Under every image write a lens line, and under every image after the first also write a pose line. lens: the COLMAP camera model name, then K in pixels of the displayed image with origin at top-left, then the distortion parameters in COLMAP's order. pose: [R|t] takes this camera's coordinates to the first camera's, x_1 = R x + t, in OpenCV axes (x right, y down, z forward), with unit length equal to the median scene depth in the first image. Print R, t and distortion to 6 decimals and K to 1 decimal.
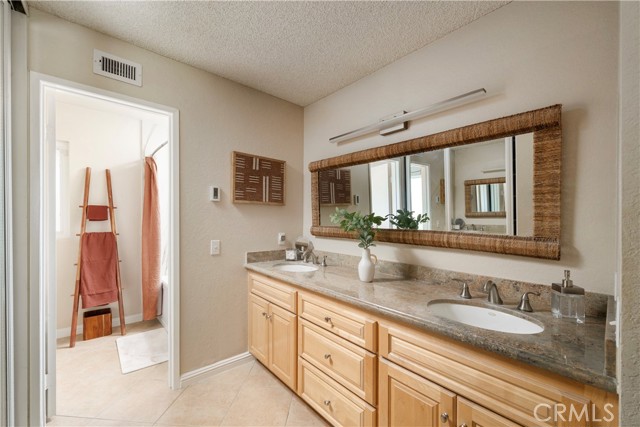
lens RADIAL K [[260.2, 0, 320.1], [0, 260.2, 218.4], [0, 0, 1]] dist [0.000279, -0.000056]
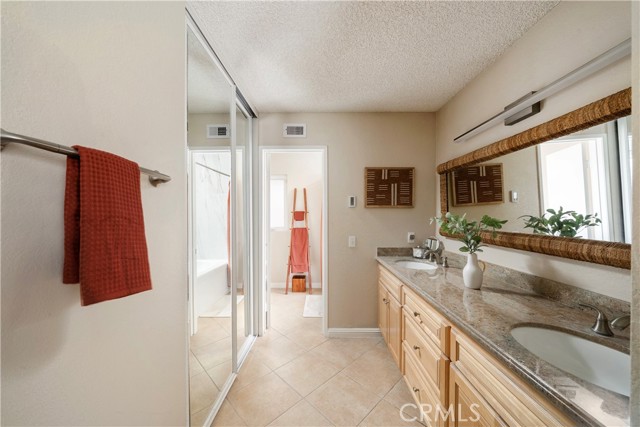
lens RADIAL K [[231.6, 0, 320.0], [0, 231.6, 213.5], [0, 0, 1]] dist [-0.000567, -0.000023]
pose [[0.750464, -0.017238, -0.660686, 0.239984], [0.011524, 0.999849, -0.012998, -0.018292], [0.660811, 0.002141, 0.750550, -0.002695]]
